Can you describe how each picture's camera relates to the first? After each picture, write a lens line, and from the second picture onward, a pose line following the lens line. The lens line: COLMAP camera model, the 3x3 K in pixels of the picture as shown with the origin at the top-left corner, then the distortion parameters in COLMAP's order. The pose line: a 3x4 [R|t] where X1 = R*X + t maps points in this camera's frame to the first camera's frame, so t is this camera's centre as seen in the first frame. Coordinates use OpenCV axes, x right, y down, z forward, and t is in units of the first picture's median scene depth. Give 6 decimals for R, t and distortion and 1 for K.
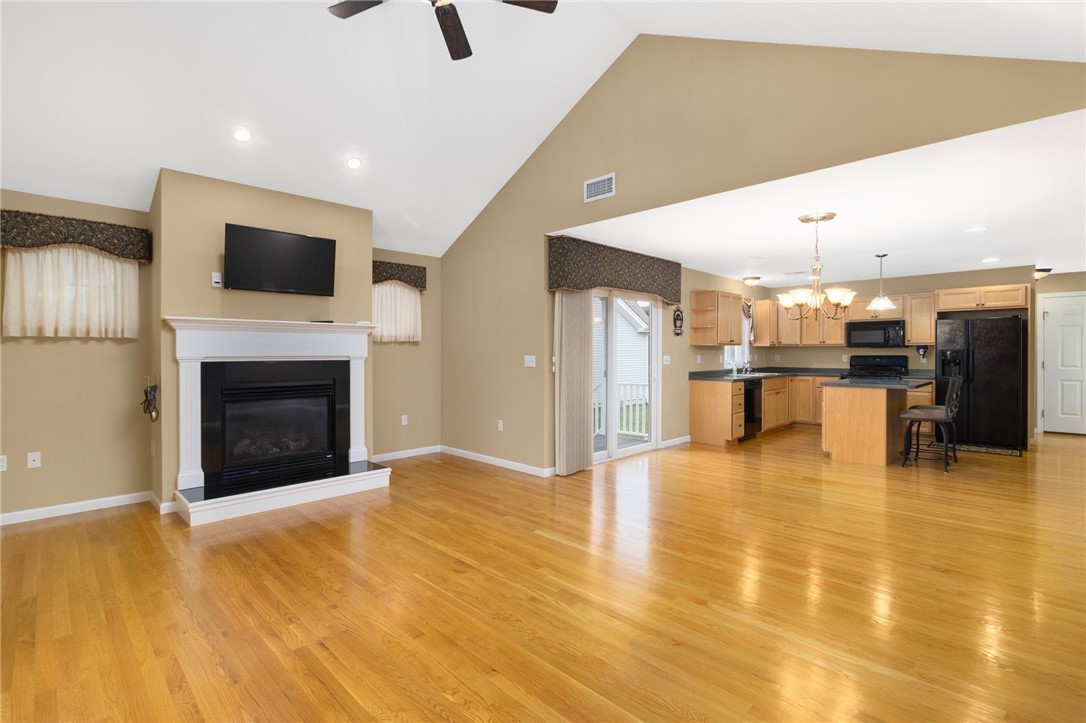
lens RADIAL K [[497.8, 0, 543.0], [0, 497.8, 361.5], [0, 0, 1]] dist [-0.000233, -0.000258]
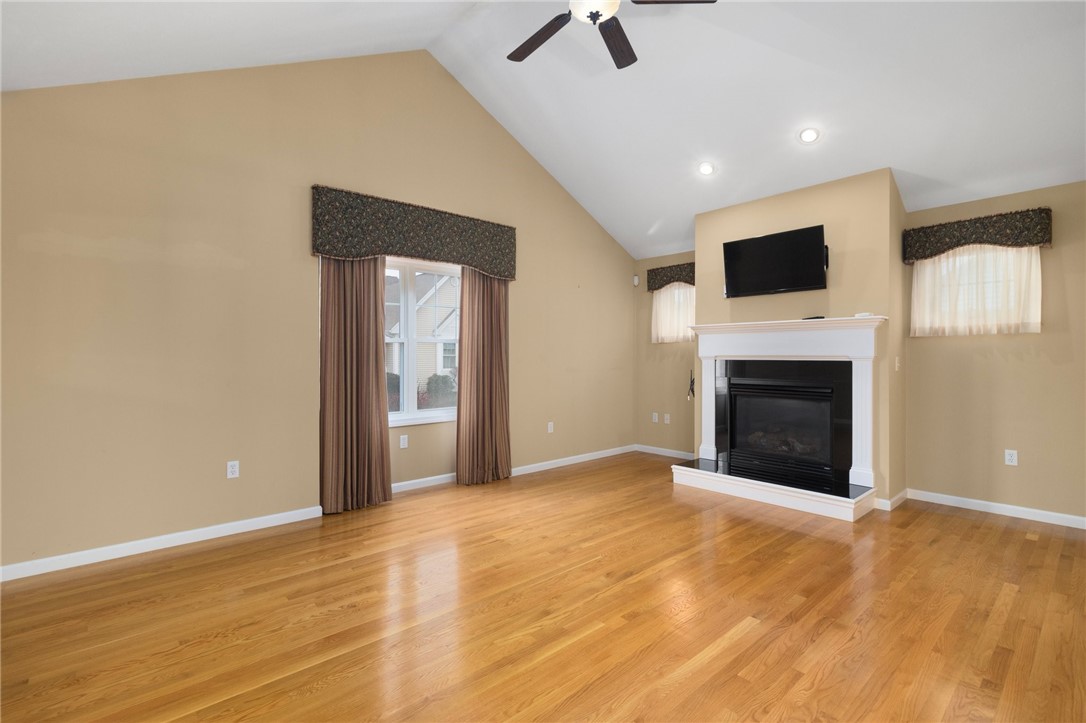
lens RADIAL K [[497.8, 0, 543.0], [0, 497.8, 361.5], [0, 0, 1]] dist [-0.000233, -0.000258]
pose [[-0.061762, 0.023040, -0.997825, 0.583768], [-0.010657, 0.999661, 0.023742, -0.020114], [0.998034, 0.012100, -0.061495, 0.653018]]
